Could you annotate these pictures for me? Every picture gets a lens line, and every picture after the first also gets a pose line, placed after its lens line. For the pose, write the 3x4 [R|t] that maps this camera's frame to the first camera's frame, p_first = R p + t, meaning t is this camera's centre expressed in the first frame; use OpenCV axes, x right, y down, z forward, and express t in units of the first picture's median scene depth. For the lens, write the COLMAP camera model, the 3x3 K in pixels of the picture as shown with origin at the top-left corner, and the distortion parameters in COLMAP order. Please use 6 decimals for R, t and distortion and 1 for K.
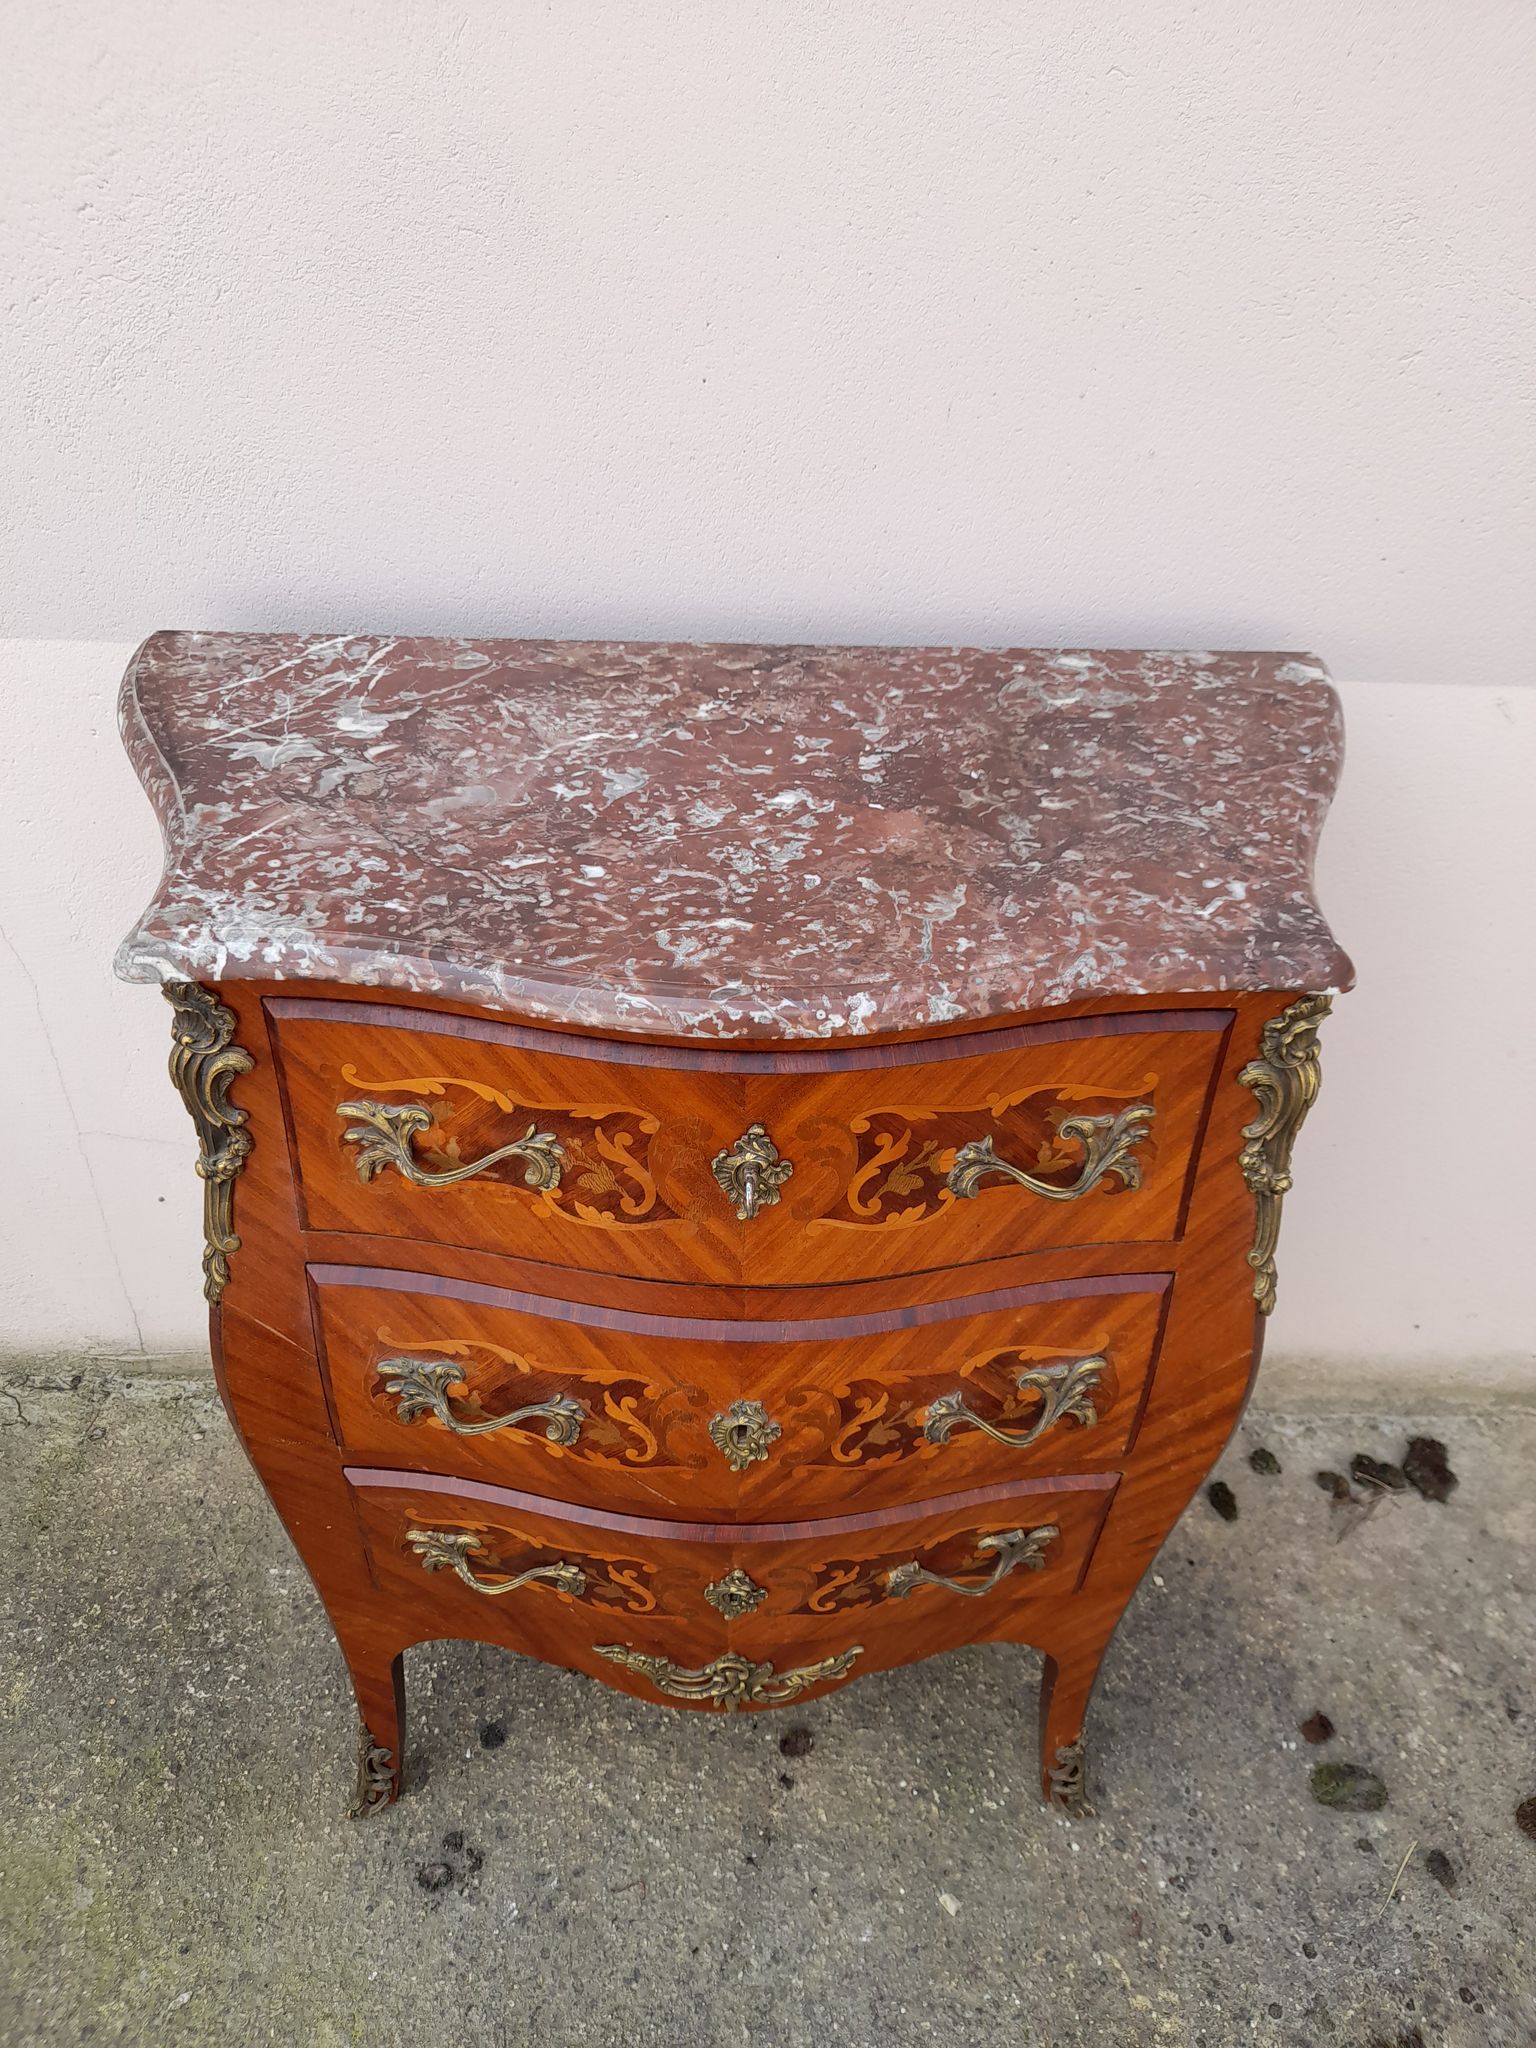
lens RADIAL K [[1492.8, 0, 768.0], [0, 1492.8, 1024.0], [0, 0, 1]] dist [0.045193, -0.052808]
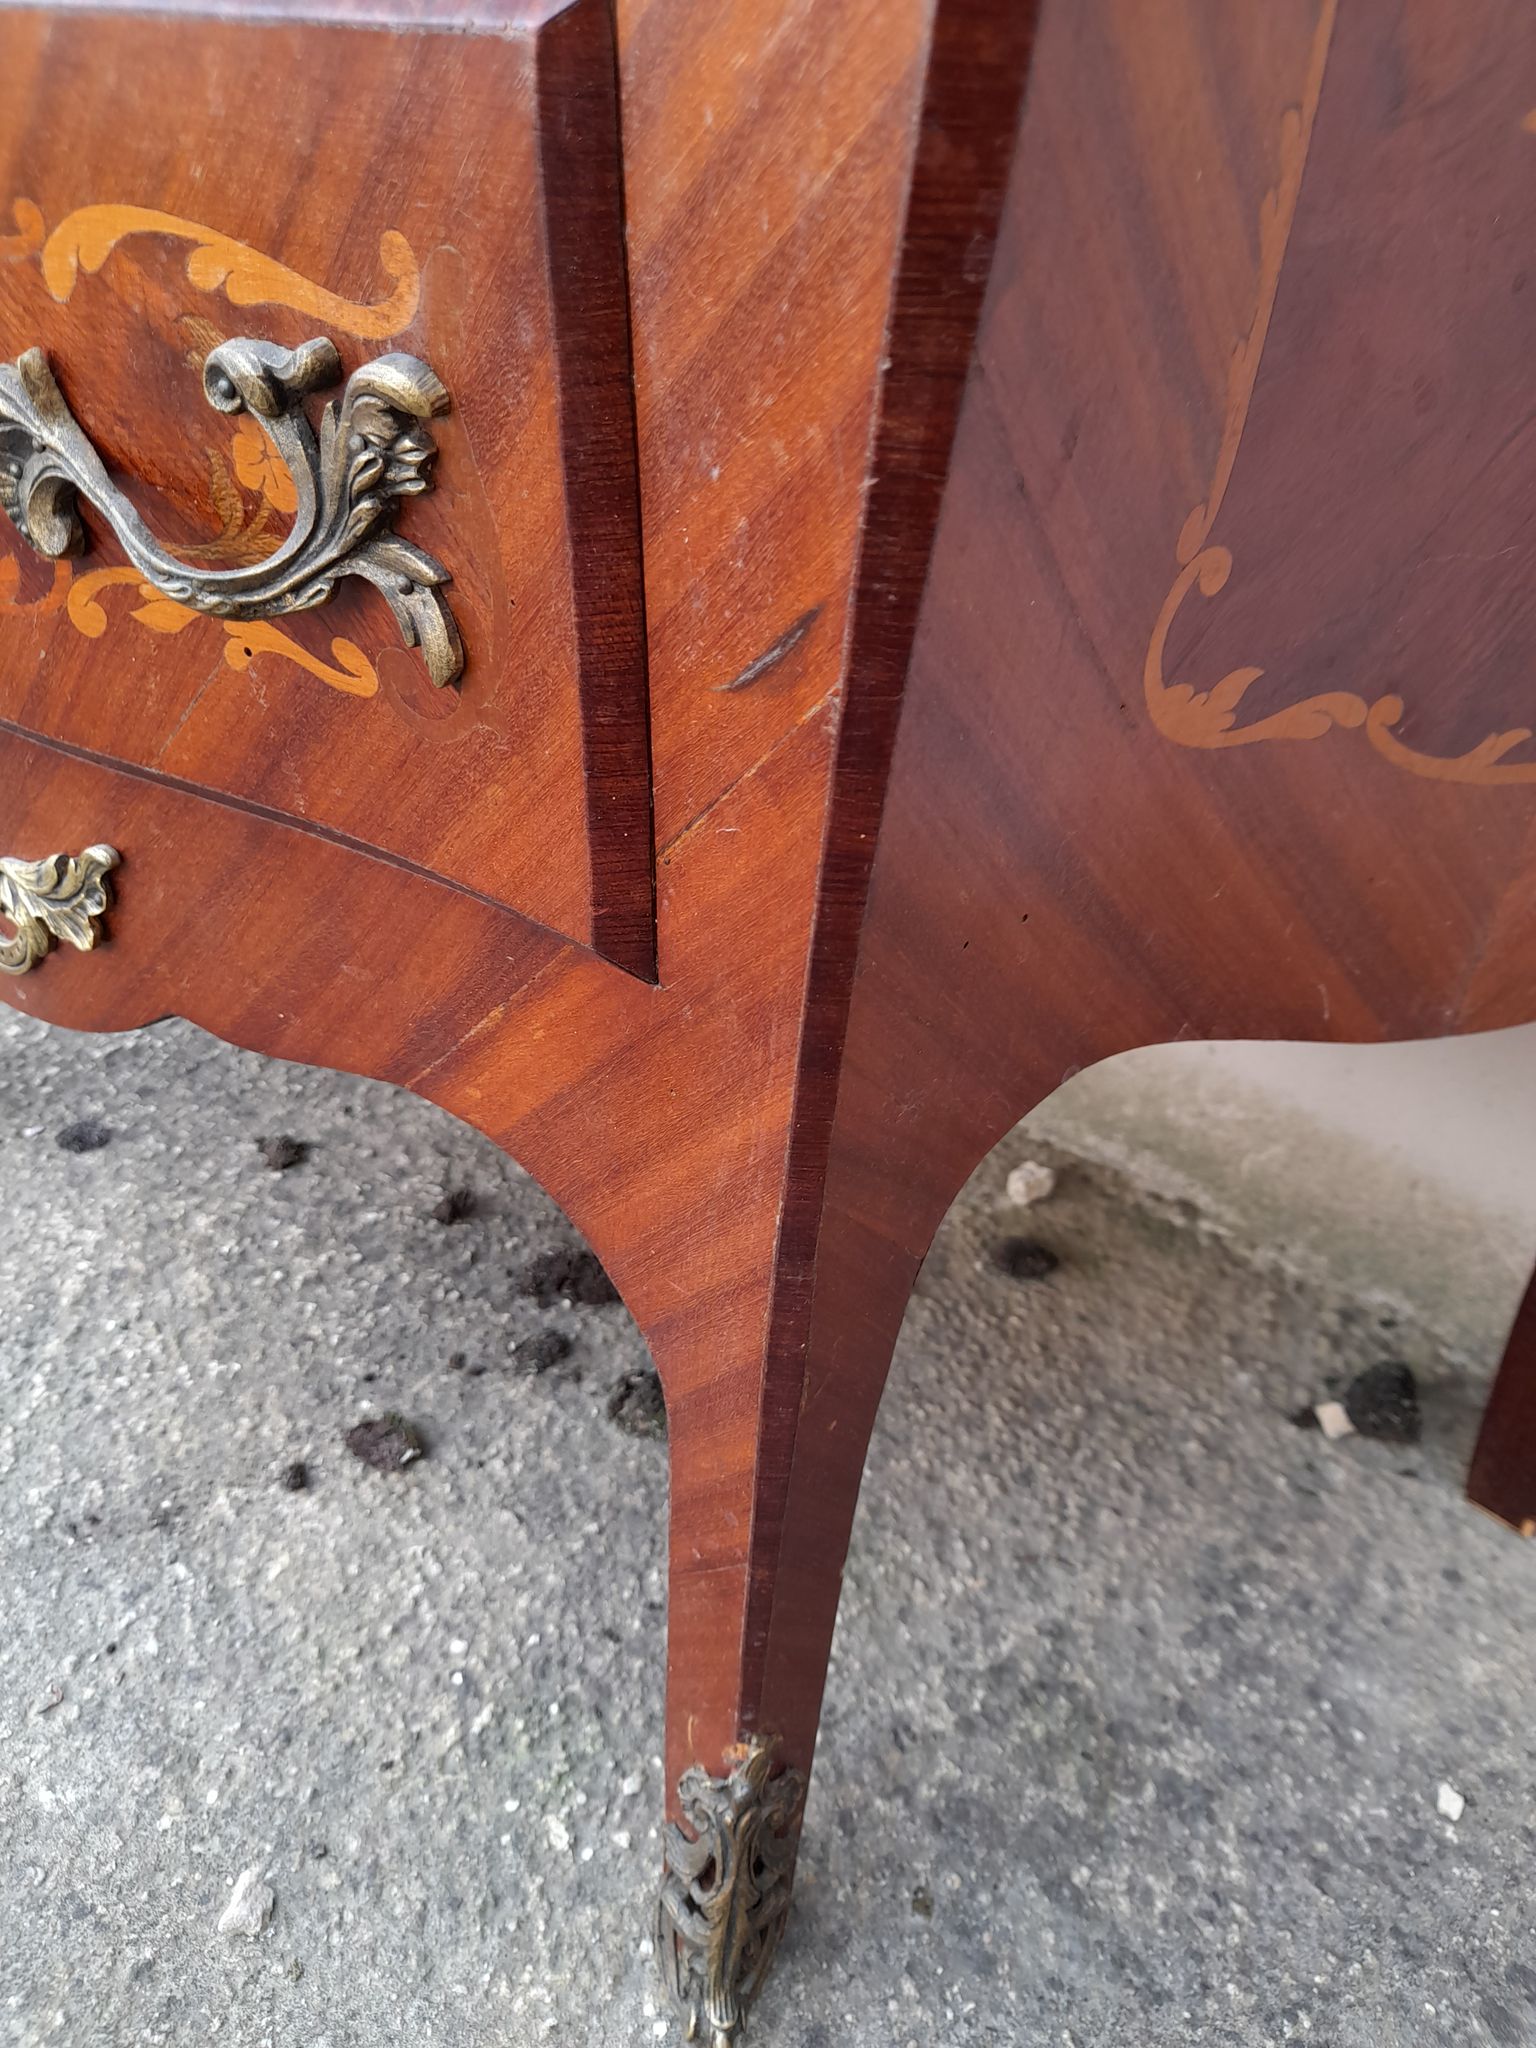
lens RADIAL K [[1526.9, 0, 764.9], [0, 1526.9, 1041.1], [0, 0, 1]] dist [0.021277, -0.042732]
pose [[0.712137, 0.382766, -0.588516, 0.431745], [-0.454284, 0.890372, 0.029383, 0.418535], [0.535246, 0.246428, 0.807951, 0.904164]]
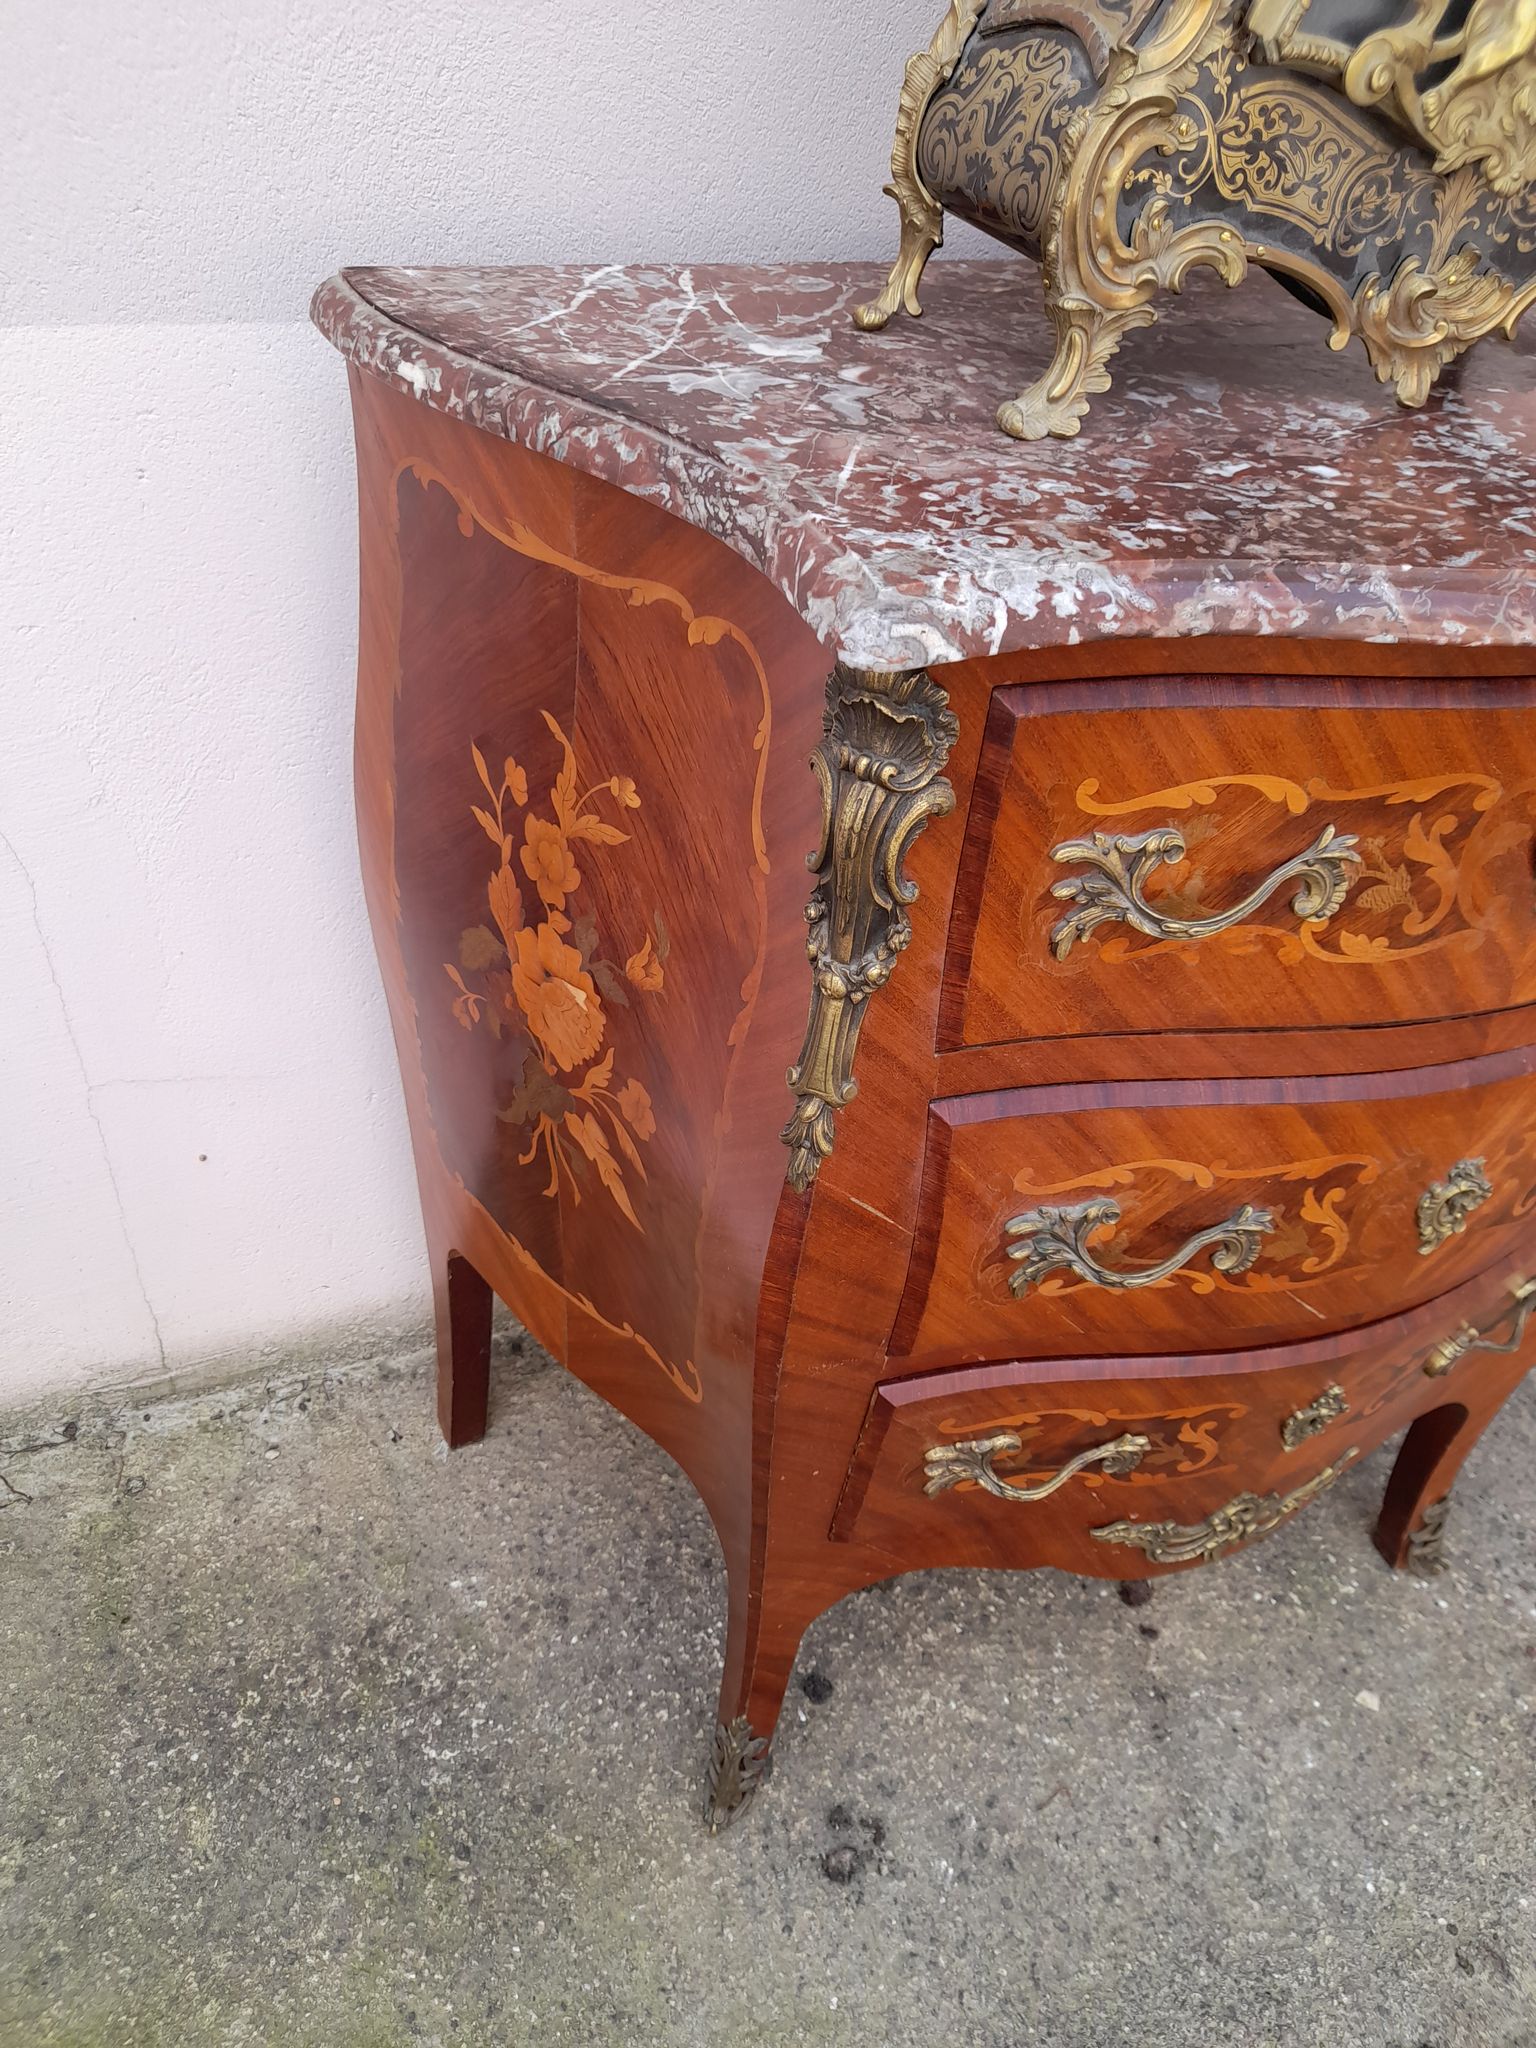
lens RADIAL K [[1515.4, 0, 754.4], [0, 1515.4, 1017.7], [0, 0, 1]] dist [0.024697, -0.040961]
pose [[0.940567, -0.184967, 0.284816, -0.522491], [0.164907, 0.981906, 0.093093, 0.035951], [-0.296882, -0.040592, 0.954051, 0.306552]]
